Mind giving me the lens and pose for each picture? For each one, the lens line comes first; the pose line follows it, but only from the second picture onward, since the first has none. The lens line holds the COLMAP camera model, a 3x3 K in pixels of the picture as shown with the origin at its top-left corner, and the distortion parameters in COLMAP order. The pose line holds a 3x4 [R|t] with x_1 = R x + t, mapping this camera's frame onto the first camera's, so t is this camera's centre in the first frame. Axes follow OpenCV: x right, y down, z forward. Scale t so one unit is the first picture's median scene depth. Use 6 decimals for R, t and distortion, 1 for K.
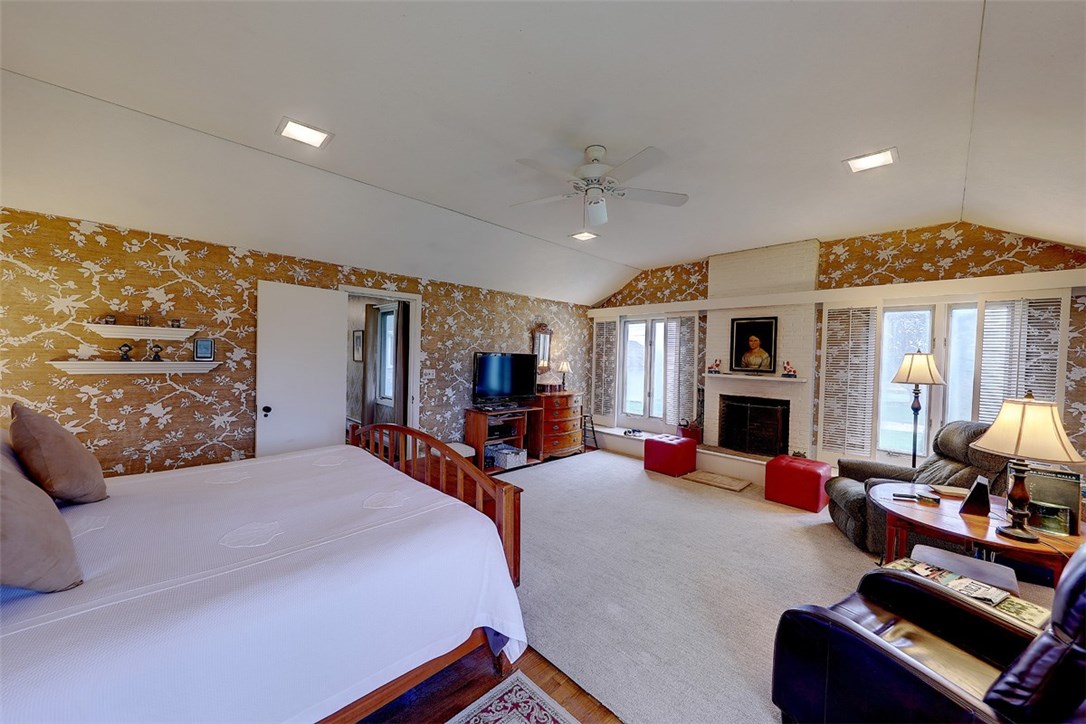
lens RADIAL K [[378.3, 0, 544.8], [0, 378.3, 361.5], [0, 0, 1]] dist [0.000871, -0.000071]
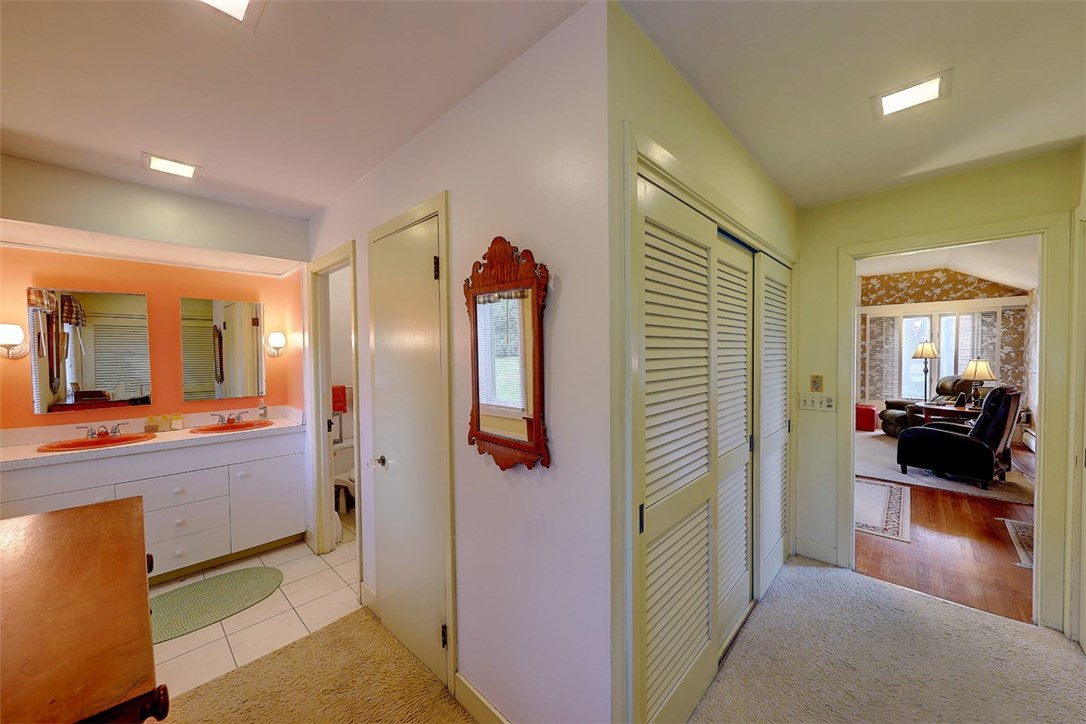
lens RADIAL K [[378.3, 0, 541.0], [0, 378.3, 362.8], [0, 0, 1]] dist [0.000871, -0.000071]
pose [[0.998708, -0.038824, 0.032779, -0.902583], [0.038445, 0.999187, 0.012113, -0.014286], [-0.033222, -0.010837, 0.999389, -0.746186]]
